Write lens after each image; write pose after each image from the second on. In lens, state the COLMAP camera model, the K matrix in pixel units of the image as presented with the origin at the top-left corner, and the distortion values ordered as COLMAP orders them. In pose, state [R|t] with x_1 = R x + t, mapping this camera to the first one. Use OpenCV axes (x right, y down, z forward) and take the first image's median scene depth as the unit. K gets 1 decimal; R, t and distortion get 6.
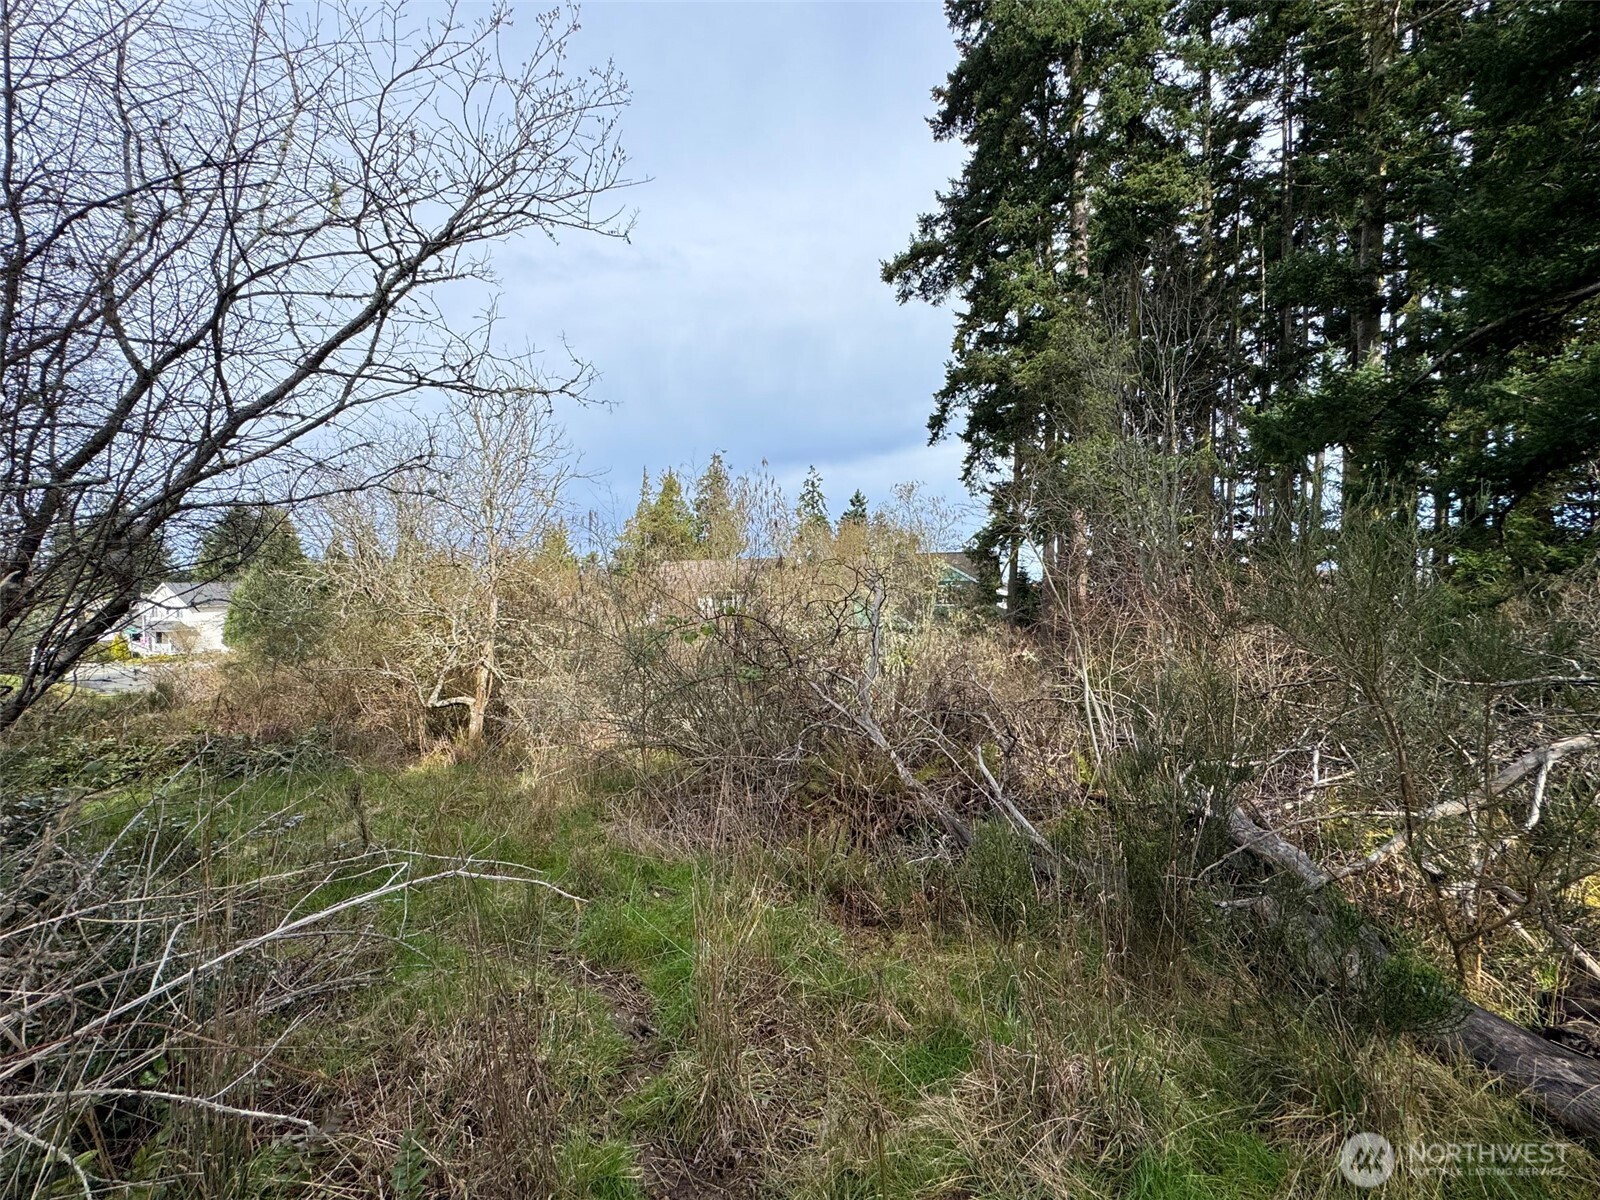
lens RADIAL K [[633.6, 0, 796.0], [0, 633.6, 603.9], [0, 0, 1]] dist [-0.004446, 0.000434]
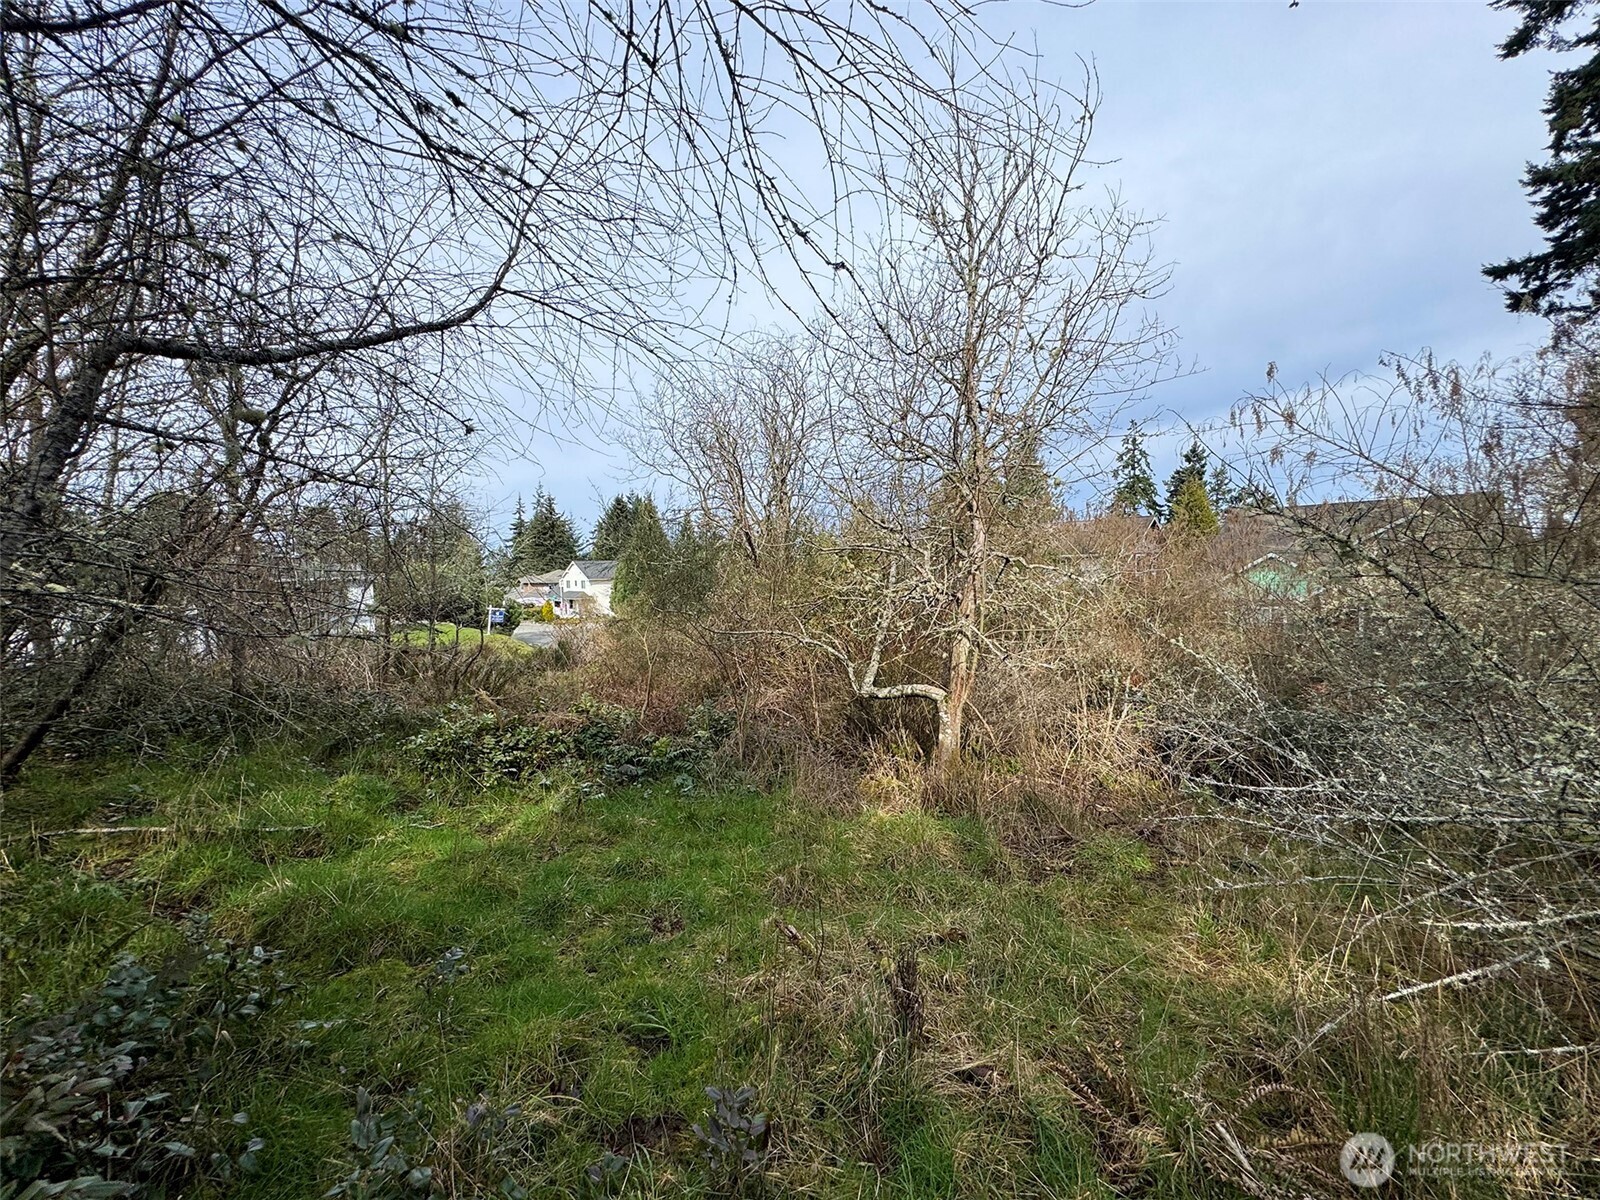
lens RADIAL K [[633.6, 0, 805.4], [0, 633.6, 598.0], [0, 0, 1]] dist [-0.004446, 0.000434]
pose [[0.905410, 0.009603, -0.424430, -0.344403], [0.002663, 0.999596, 0.028297, 0.044720], [0.424531, -0.026751, 0.905018, 0.383933]]
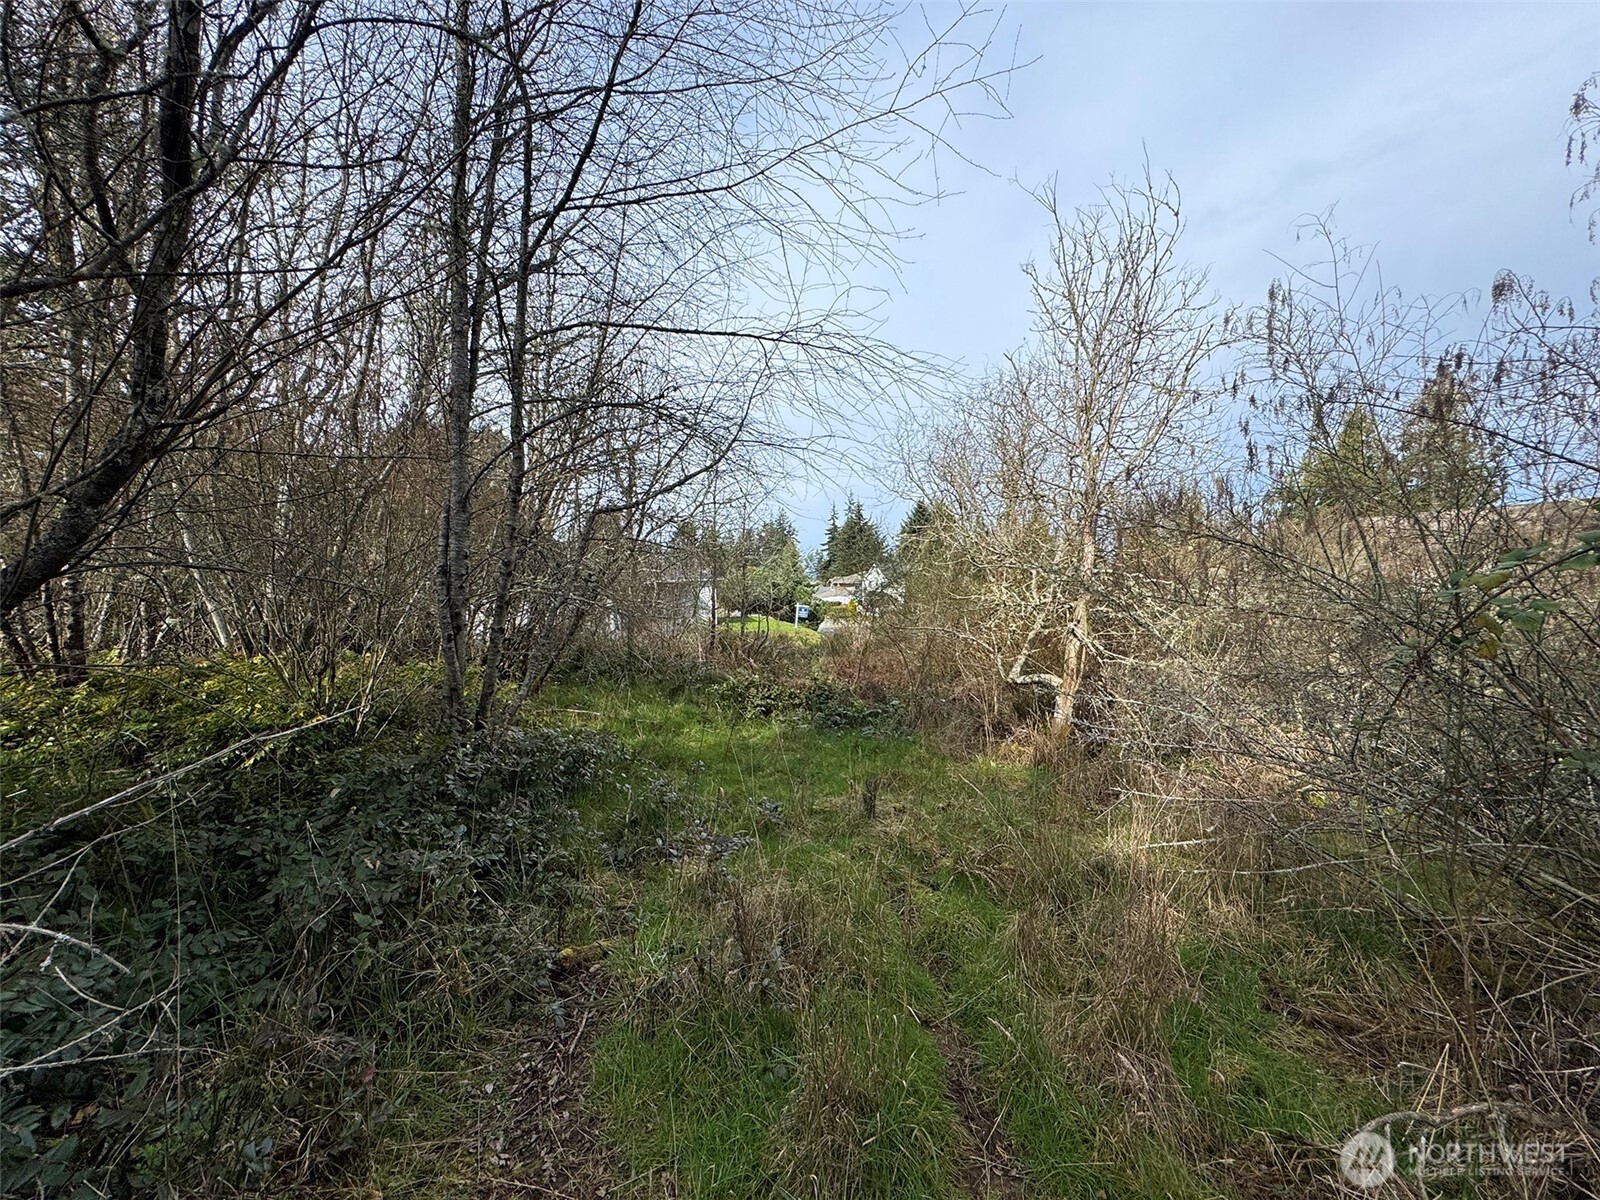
lens RADIAL K [[633.6, 0, 807.7], [0, 633.6, 597.2], [0, 0, 1]] dist [-0.004446, 0.000434]
pose [[0.618862, 0.022033, -0.785190, -0.107200], [-0.002951, 0.999665, 0.025726, 0.033933], [0.785494, -0.013604, 0.618720, 0.289530]]
